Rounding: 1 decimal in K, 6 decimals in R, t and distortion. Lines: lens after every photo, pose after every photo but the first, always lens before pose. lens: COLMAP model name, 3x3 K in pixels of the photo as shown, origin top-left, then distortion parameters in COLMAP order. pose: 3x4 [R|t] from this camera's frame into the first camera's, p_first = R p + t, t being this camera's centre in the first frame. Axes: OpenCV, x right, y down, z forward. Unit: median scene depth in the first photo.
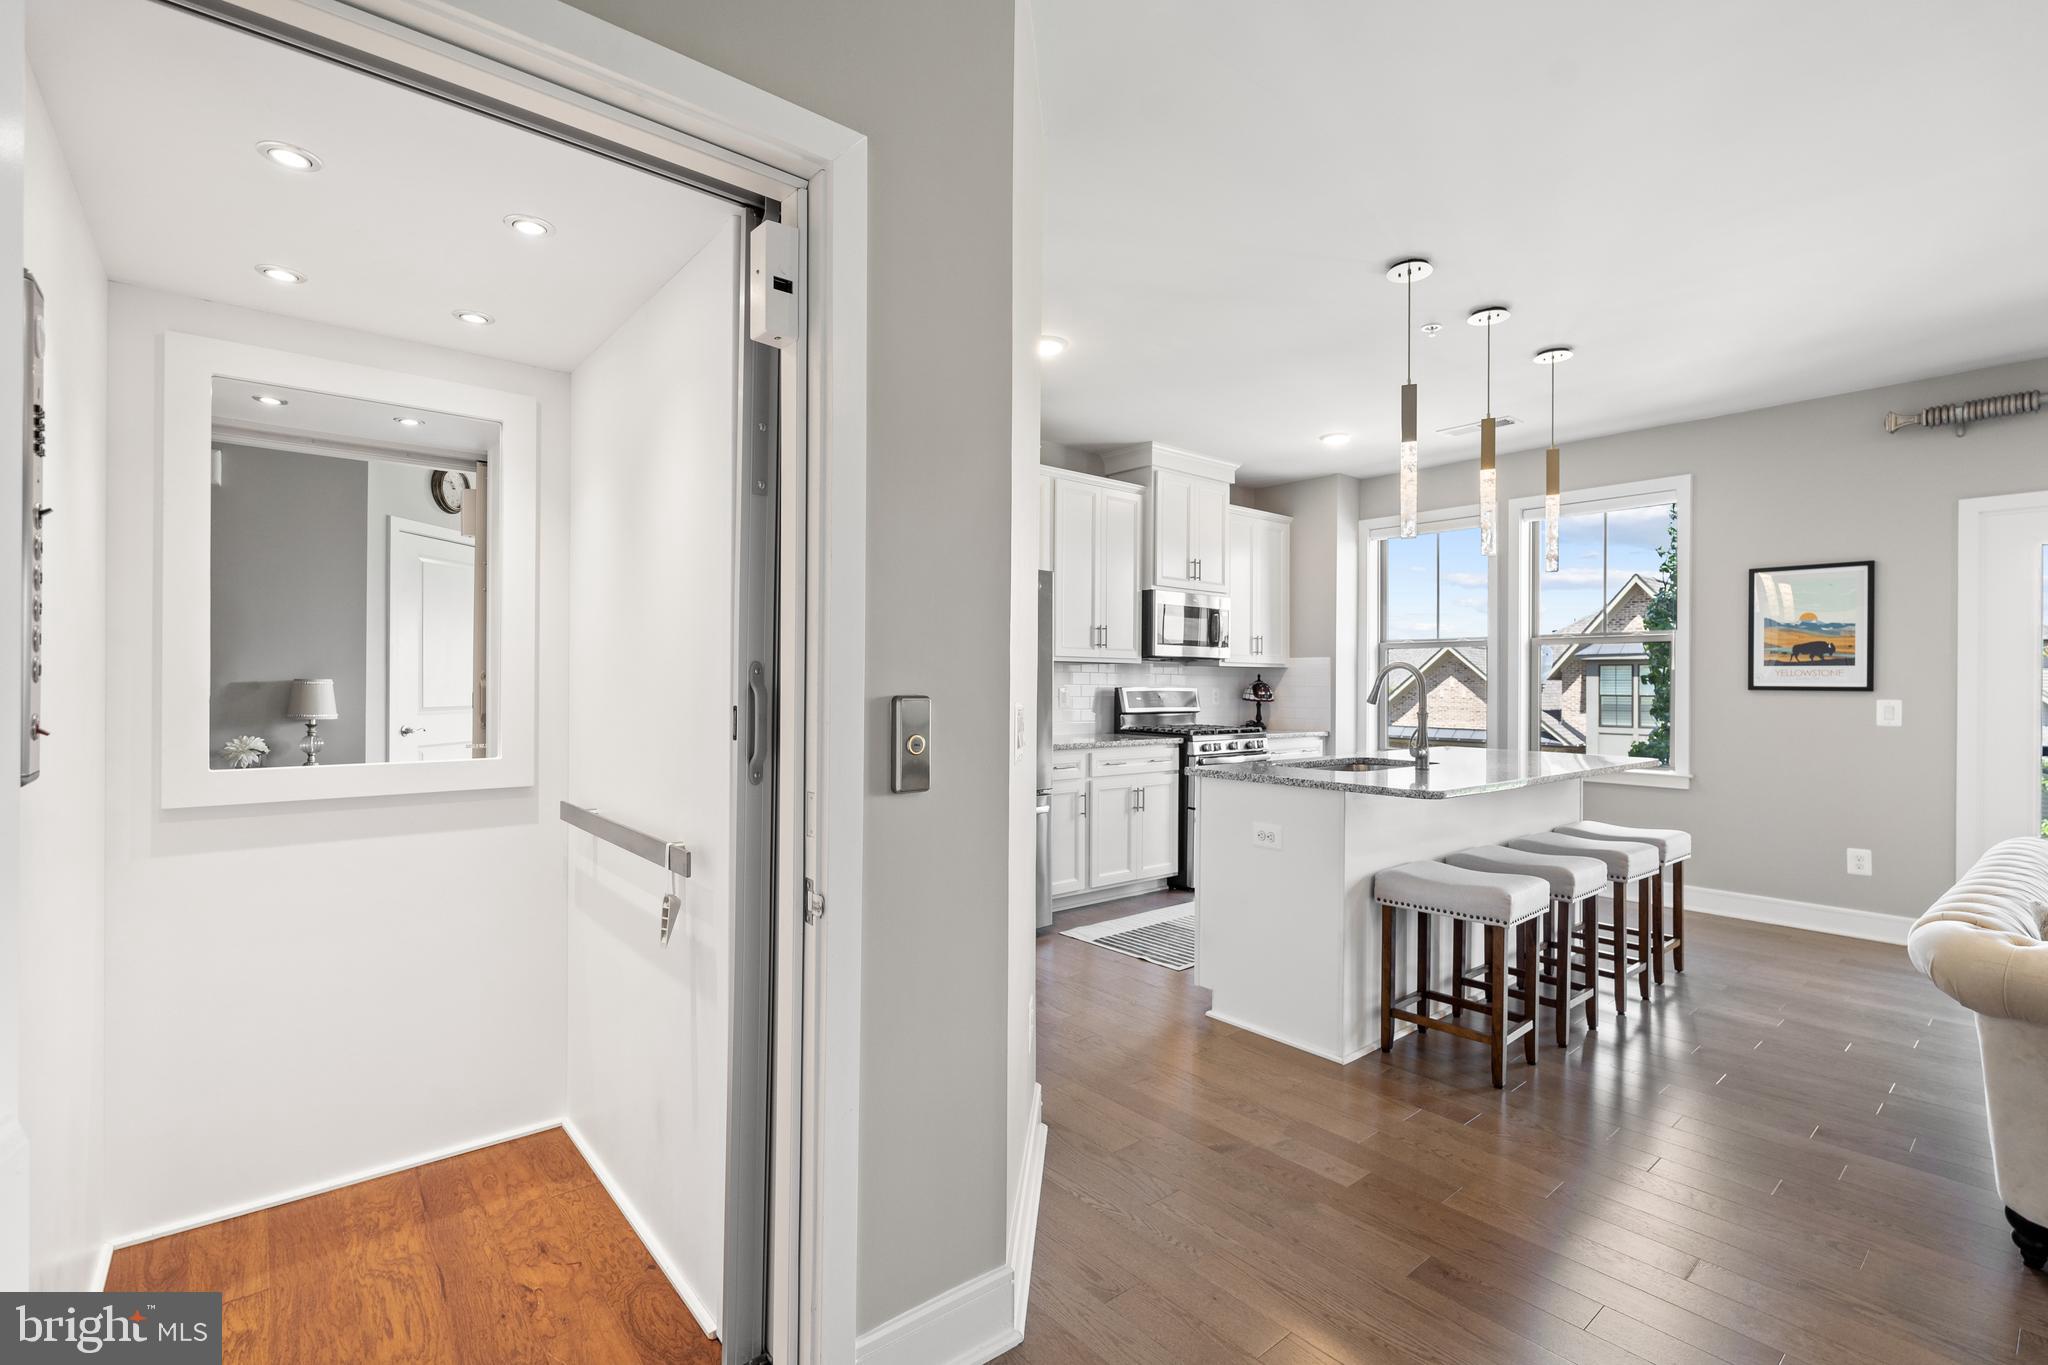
lens RADIAL K [[928.3, 0, 1024.1], [0, 928.3, 674.0], [0, 0, 1]] dist [-0.000745, -0.000460]
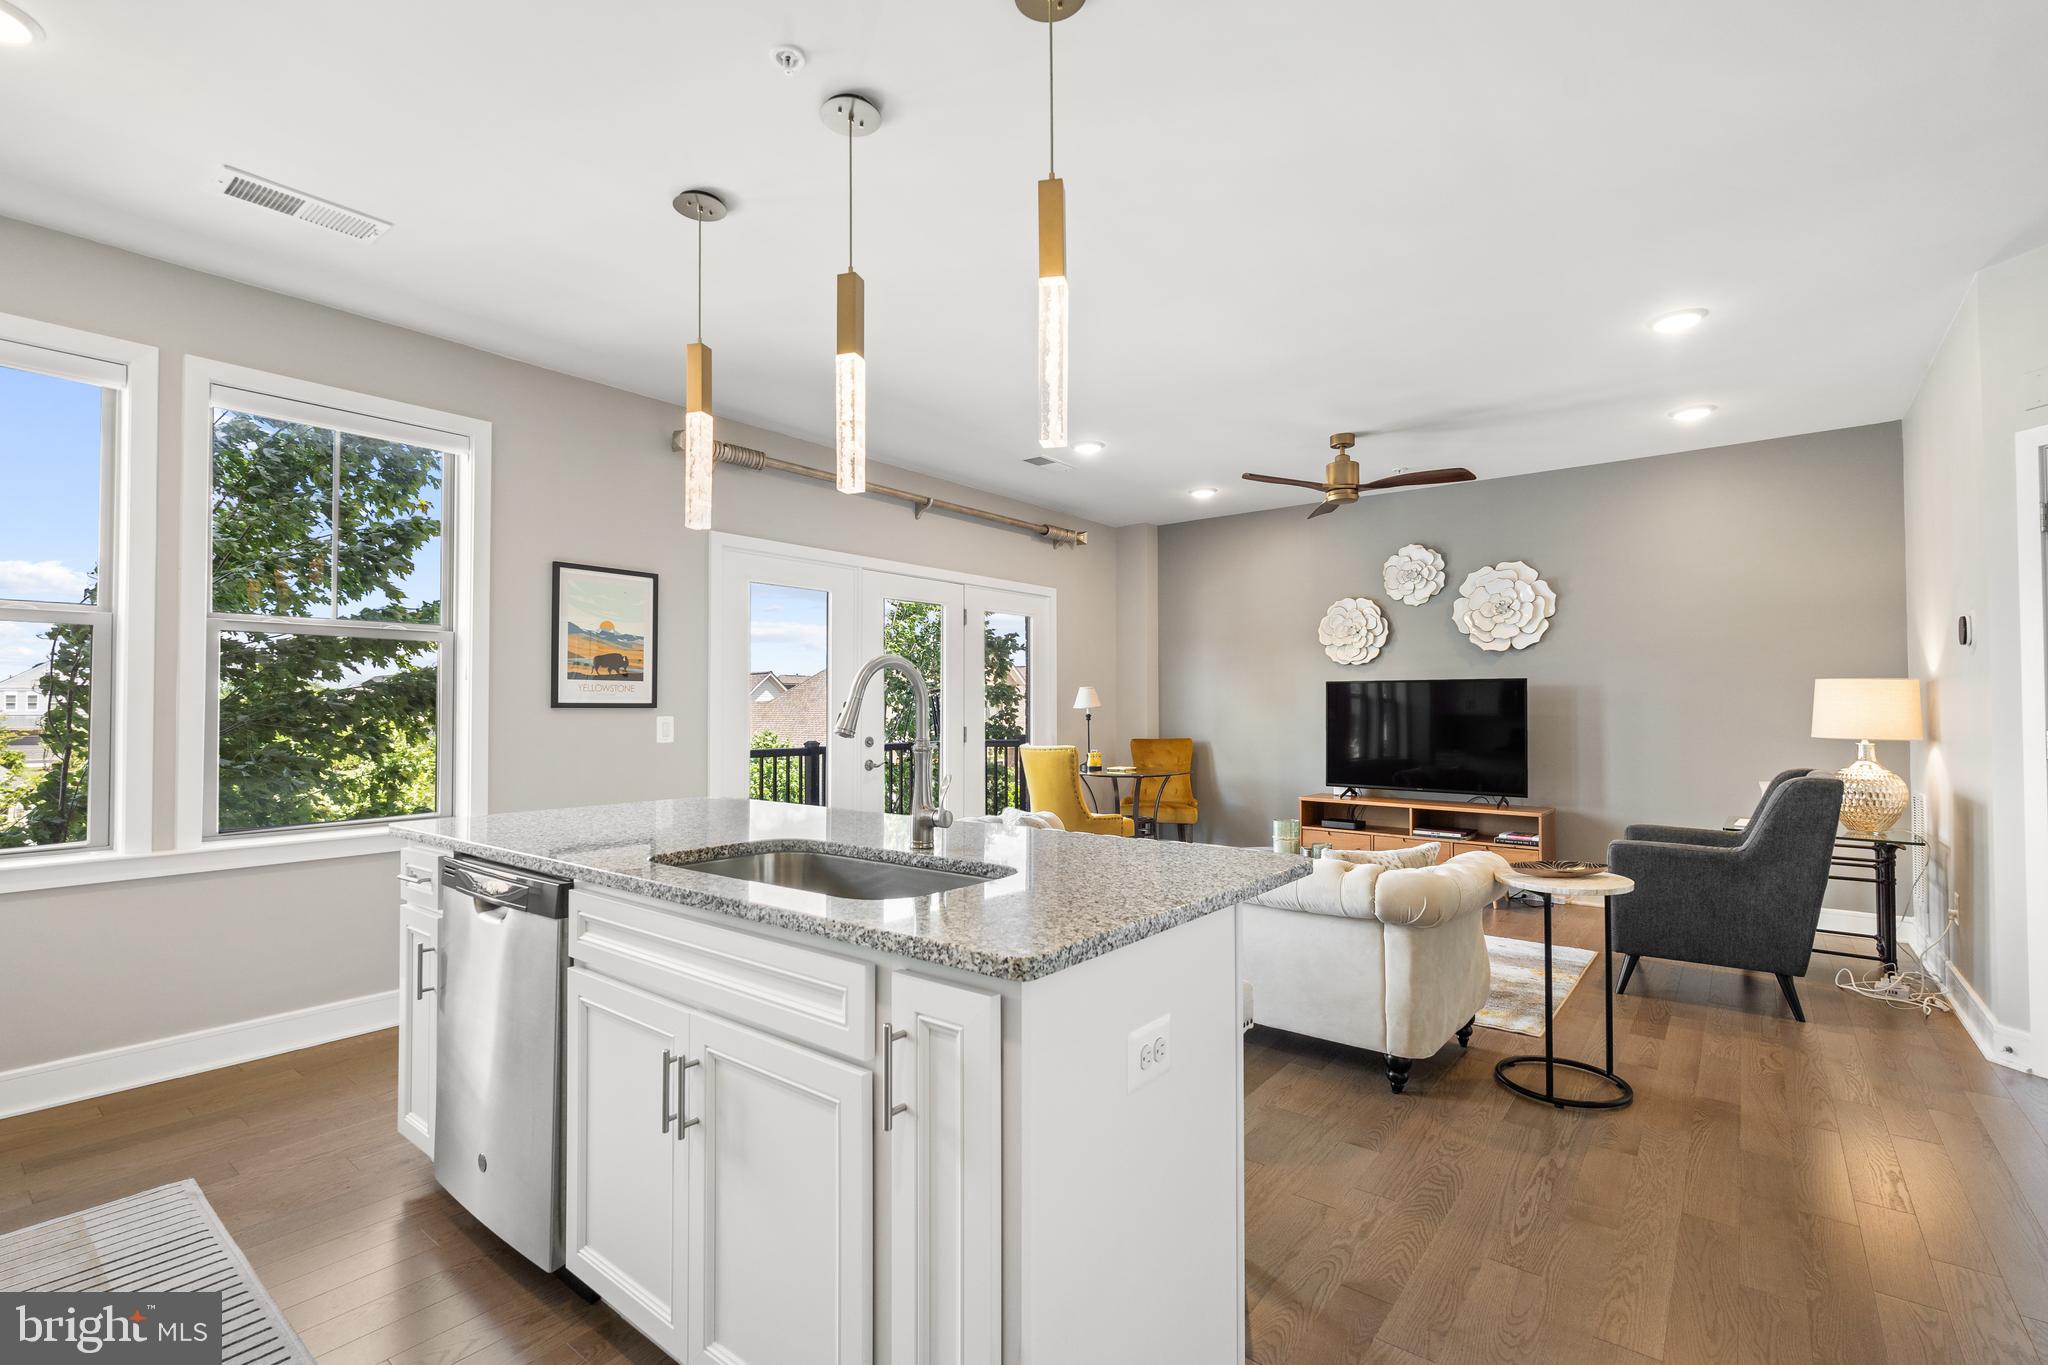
lens RADIAL K [[928.3, 0, 1016.0], [0, 928.3, 680.5], [0, 0, 1]] dist [-0.000745, -0.000460]
pose [[-0.193821, 0.021972, 0.980791, -0.102293], [-0.008359, 0.999676, -0.024047, 0.008989], [-0.981001, -0.012860, -0.193575, 0.724210]]
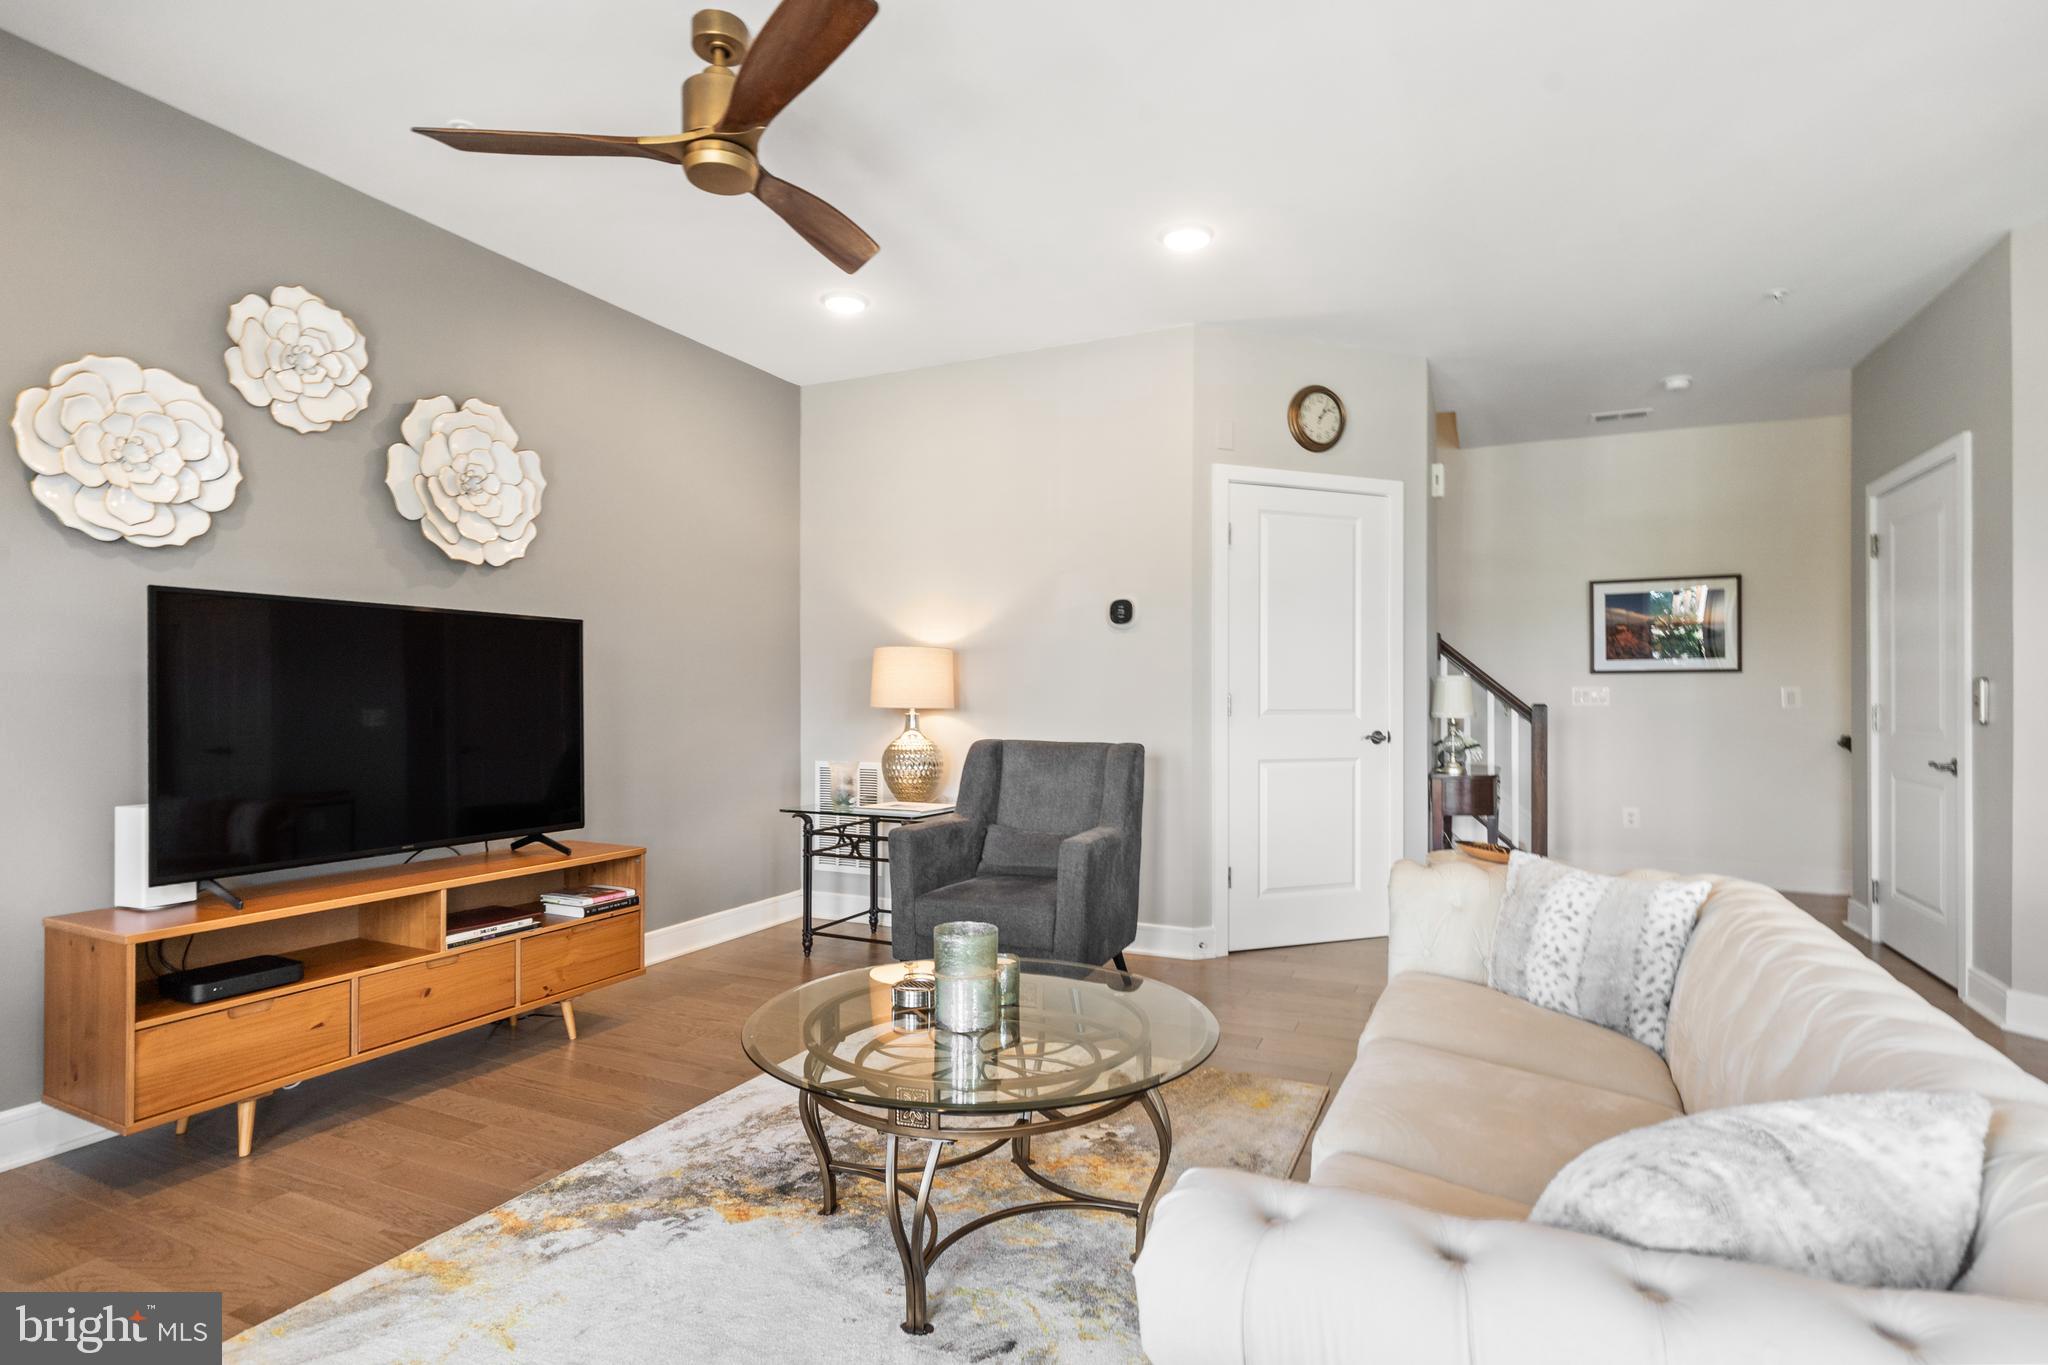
lens RADIAL K [[1070.0, 0, 1024.0], [0, 1070.0, 686.2], [0, 0, 1]] dist [-0.004233, 0.003456]
pose [[-0.908387, -0.015758, -0.417833, 0.881405], [-0.007872, 0.999757, -0.020591, 0.031751], [0.418056, -0.015415, -0.908290, 0.699136]]
